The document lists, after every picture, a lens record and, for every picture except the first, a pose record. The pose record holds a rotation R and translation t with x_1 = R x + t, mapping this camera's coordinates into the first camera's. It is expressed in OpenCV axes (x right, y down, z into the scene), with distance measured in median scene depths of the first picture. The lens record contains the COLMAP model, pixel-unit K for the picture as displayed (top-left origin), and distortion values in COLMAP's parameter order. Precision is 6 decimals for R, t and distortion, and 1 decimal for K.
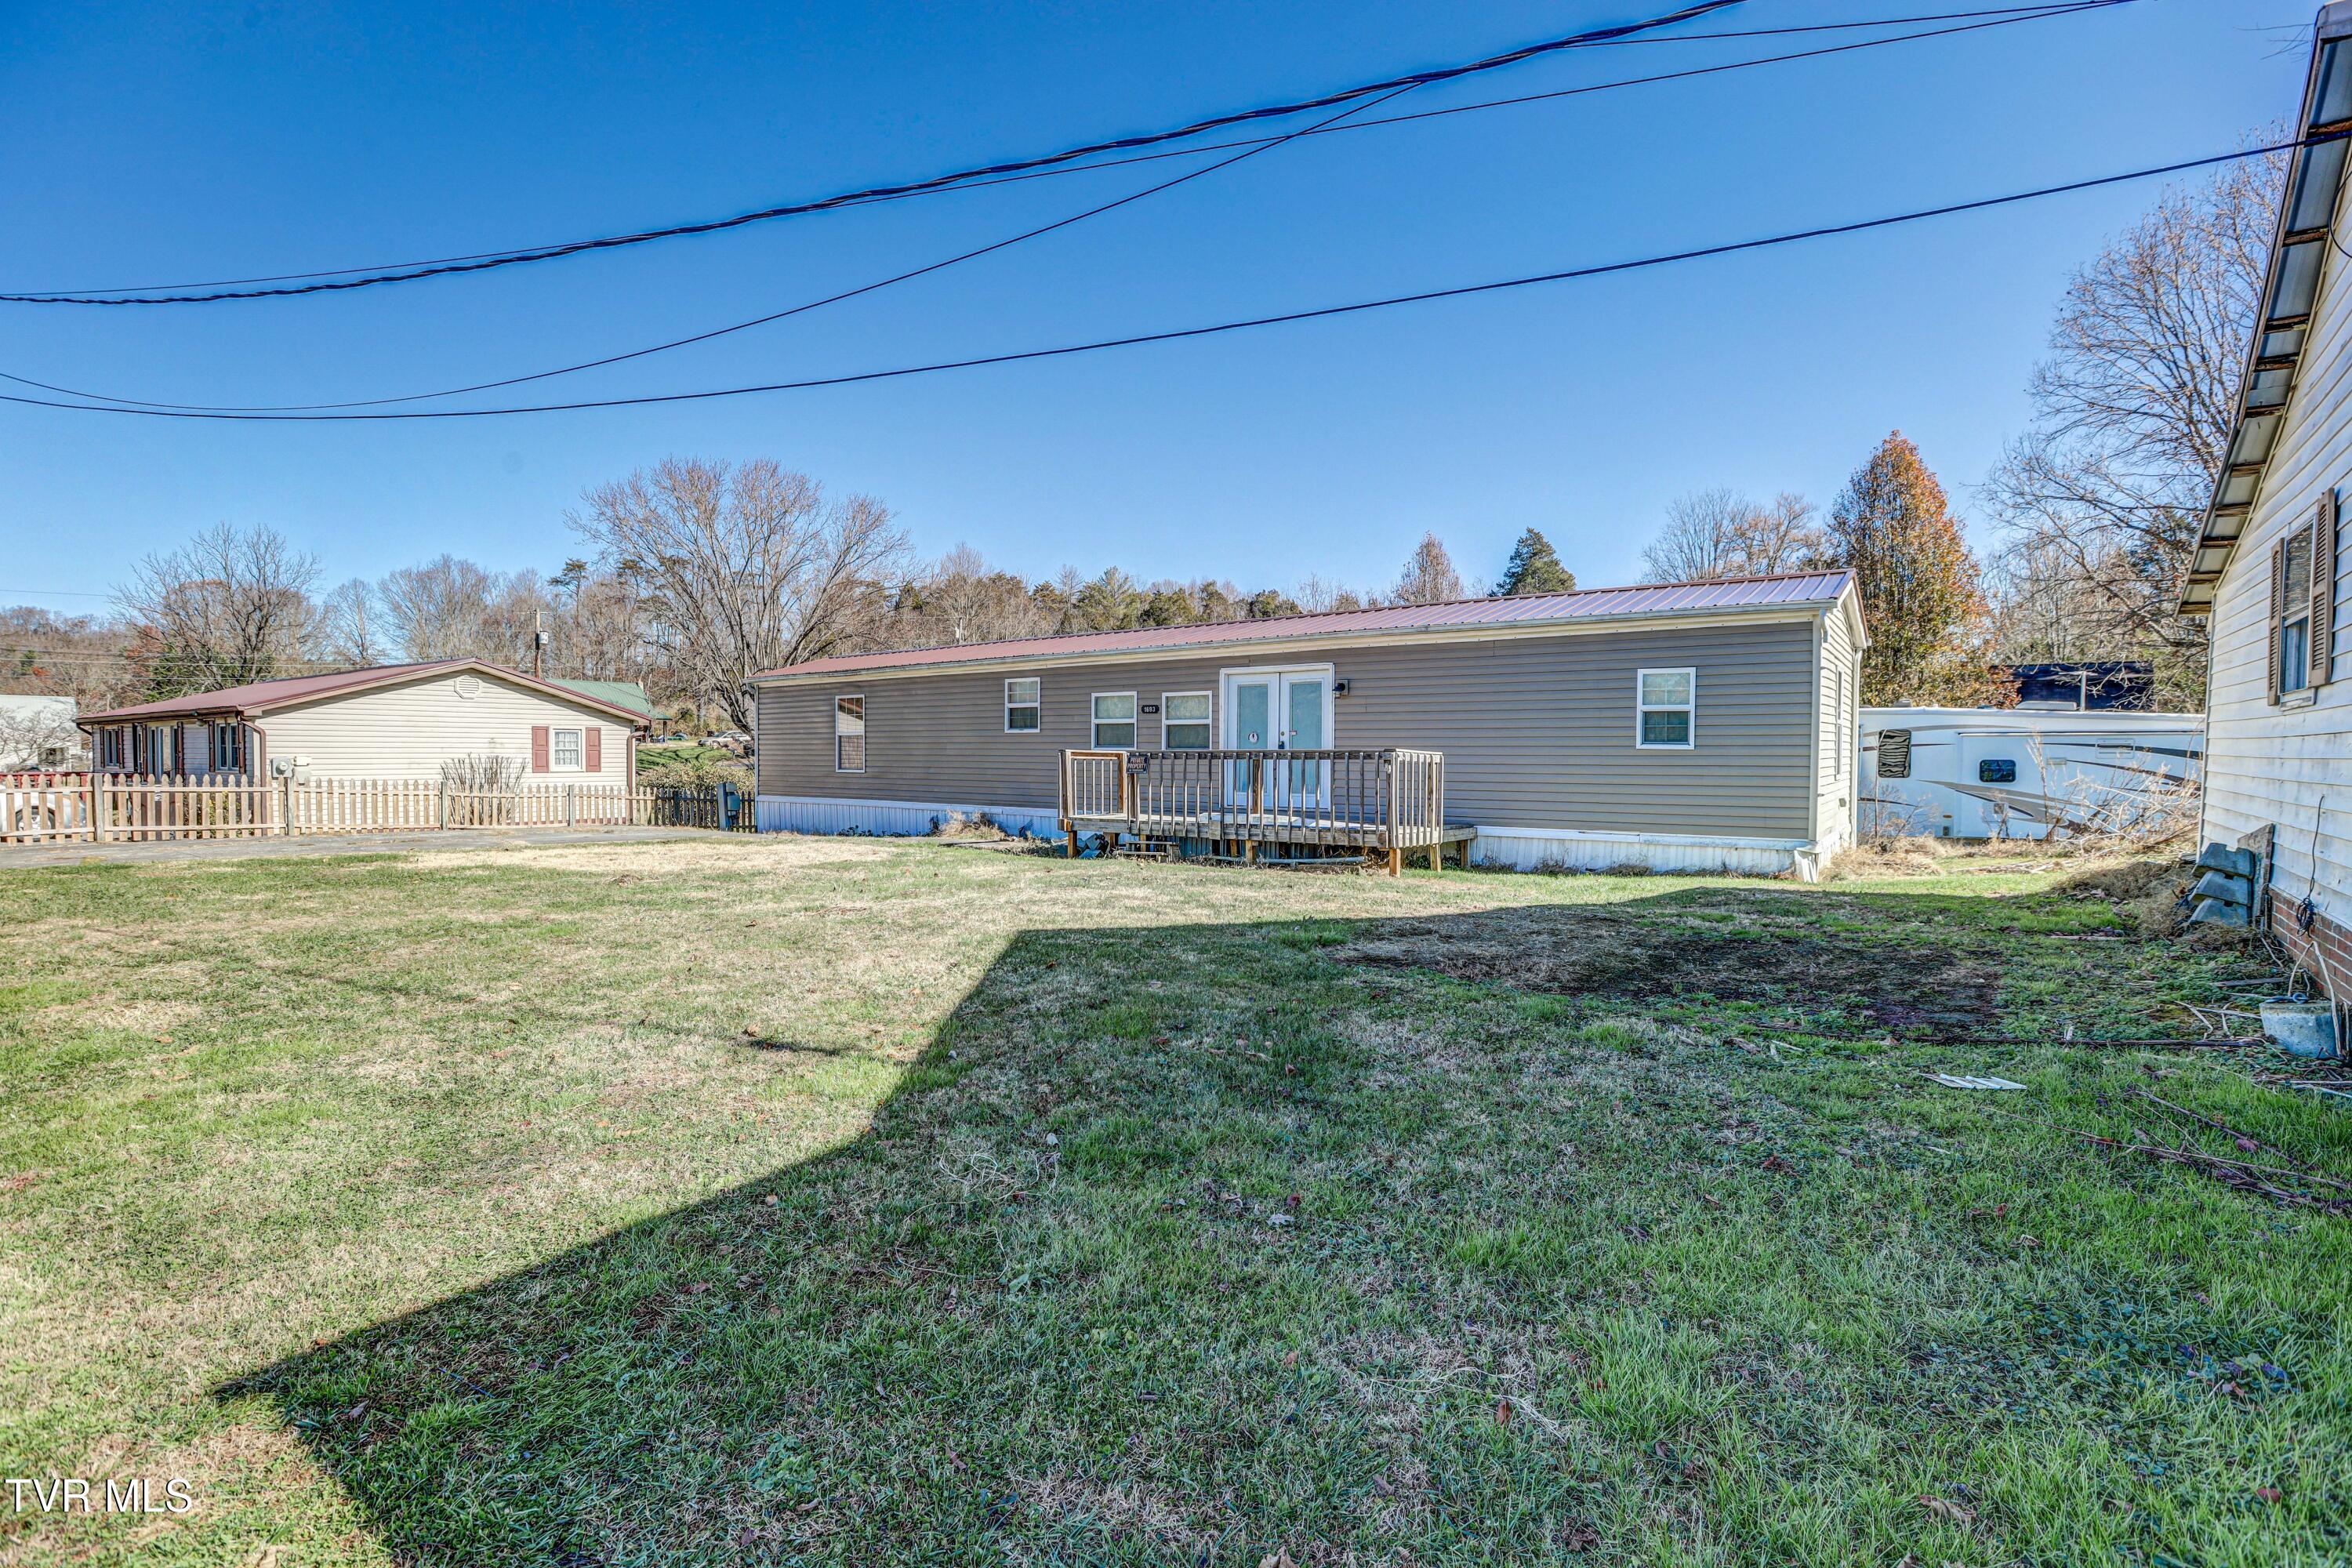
lens RADIAL K [[1095.1, 0, 1178.0], [0, 1095.1, 782.2], [0, 0, 1]] dist [-0.055474, 0.021924]
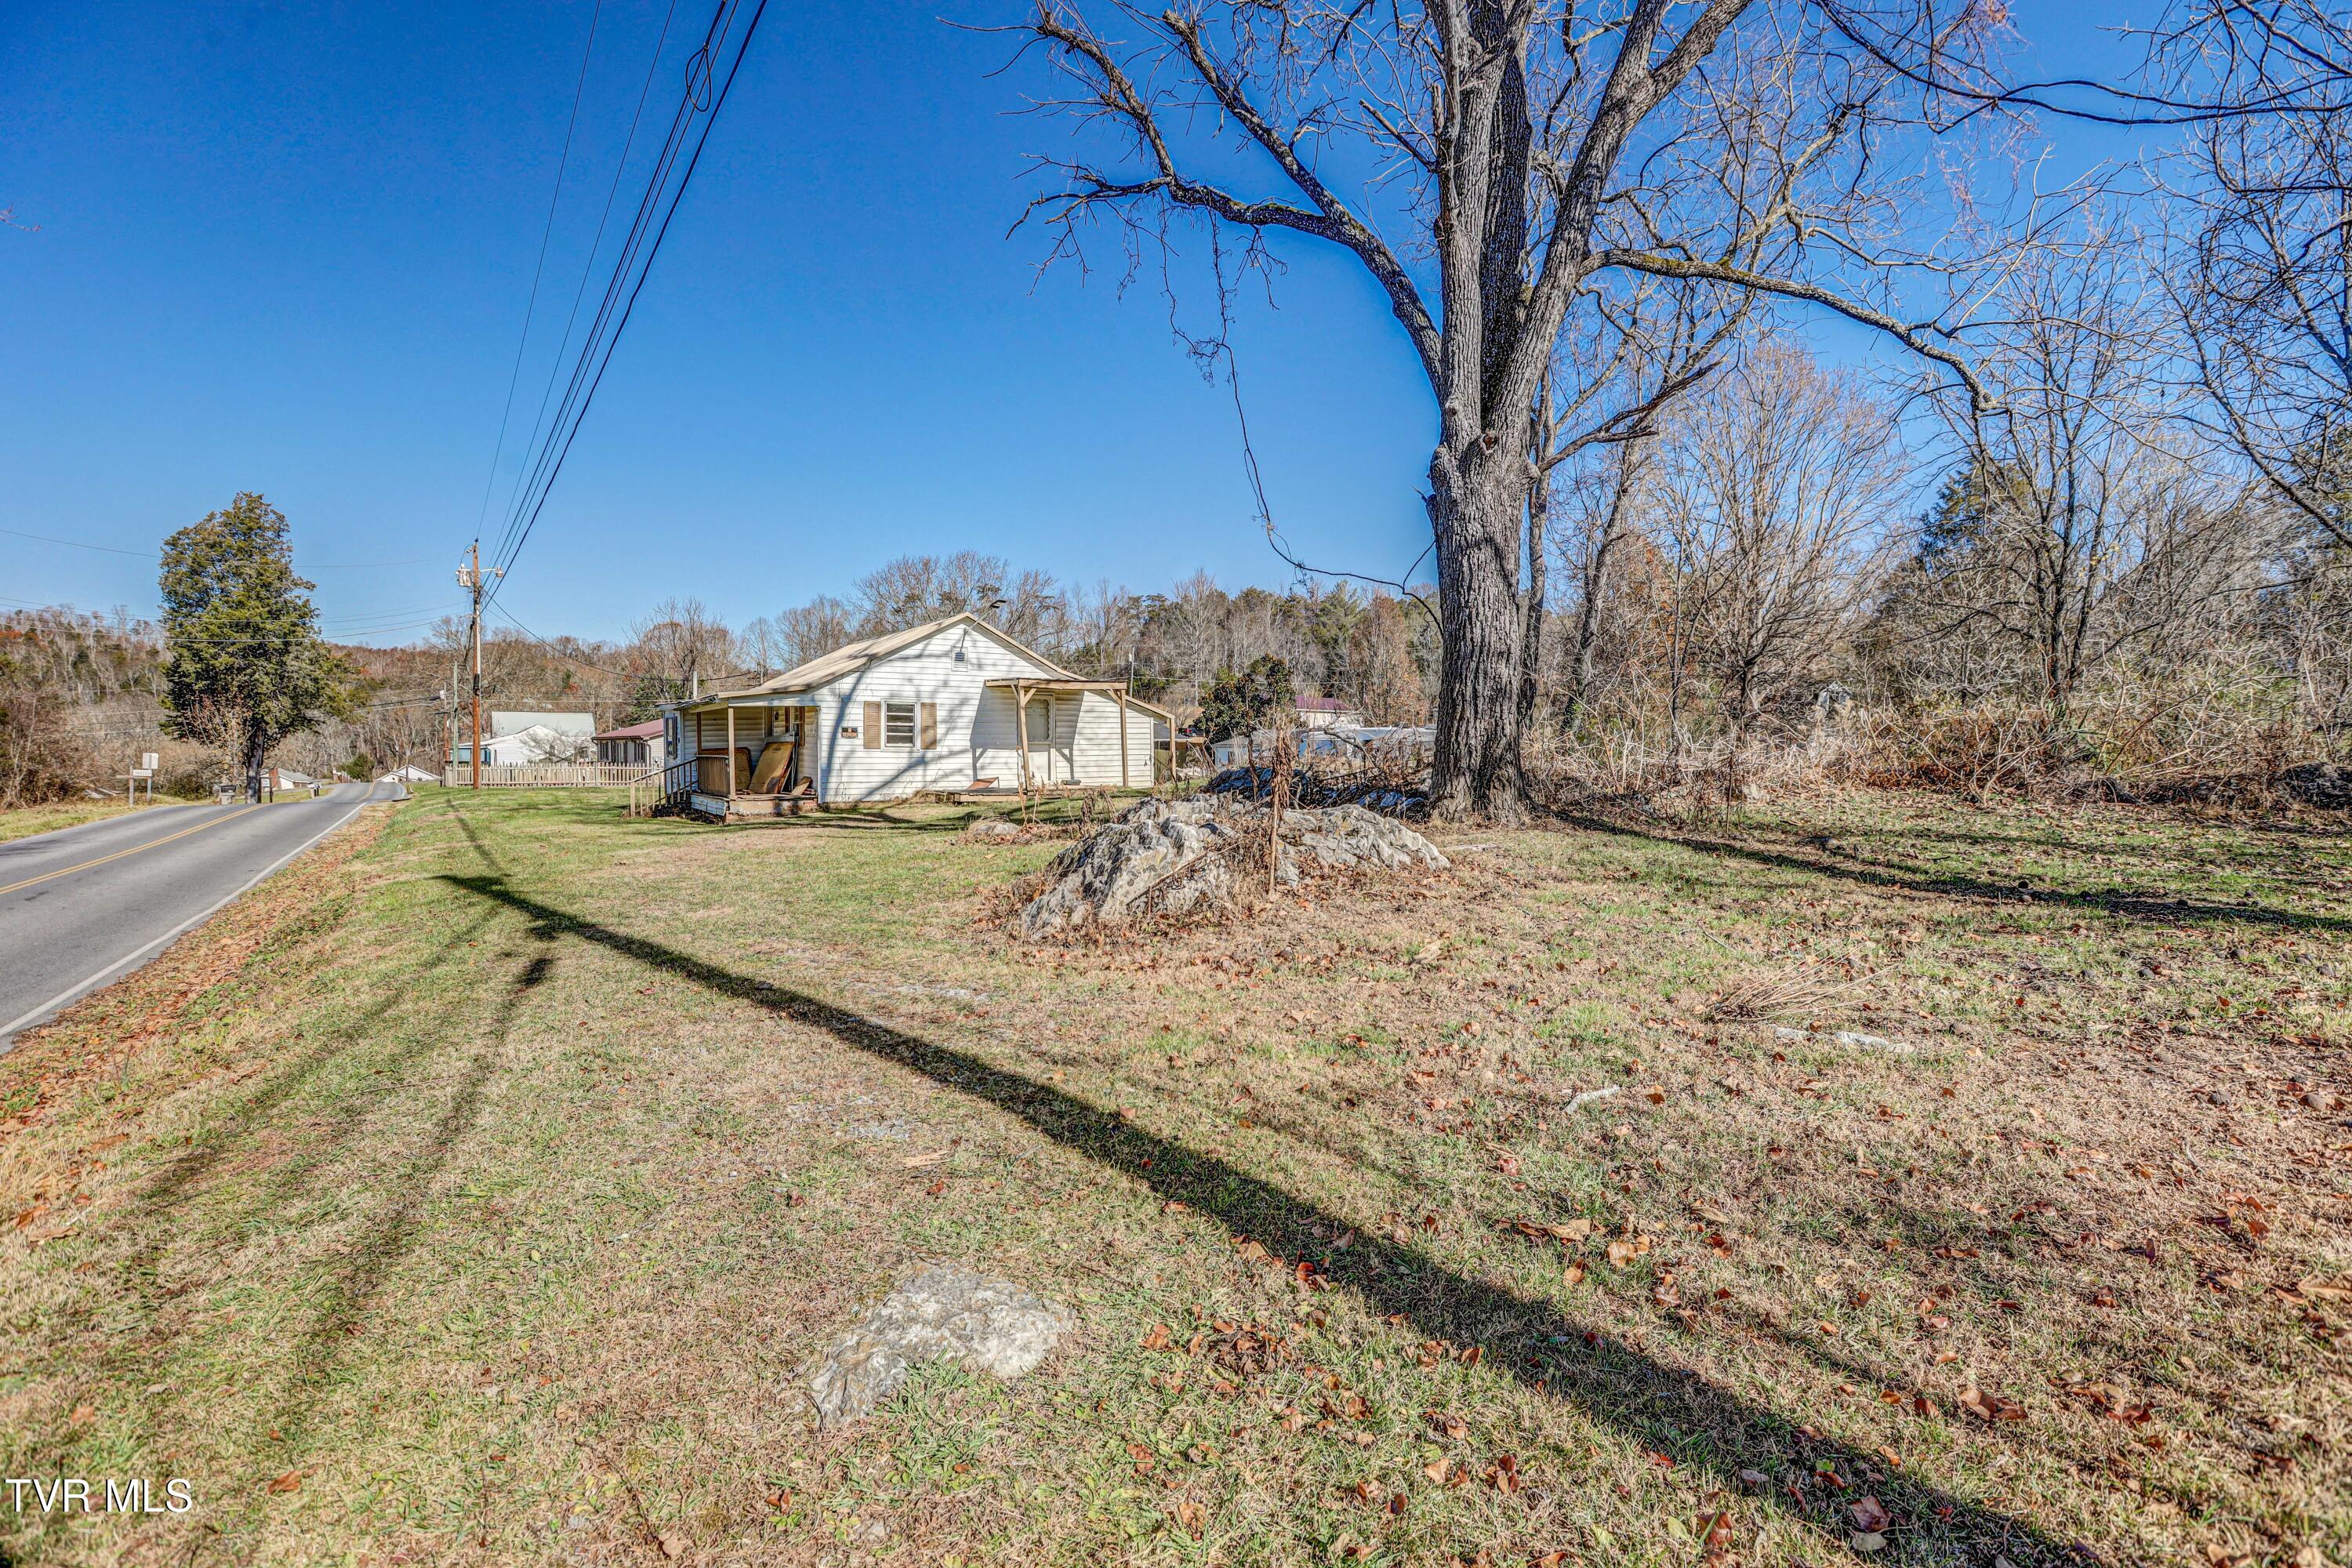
lens RADIAL K [[1095.1, 0, 1178.0], [0, 1095.1, 782.2], [0, 0, 1]] dist [-0.055474, 0.021924]
pose [[0.952027, 0.009309, -0.305871, 1.213580], [-0.007676, 0.999949, 0.006541, 0.012738], [0.305917, -0.003879, 0.952050, -1.149732]]
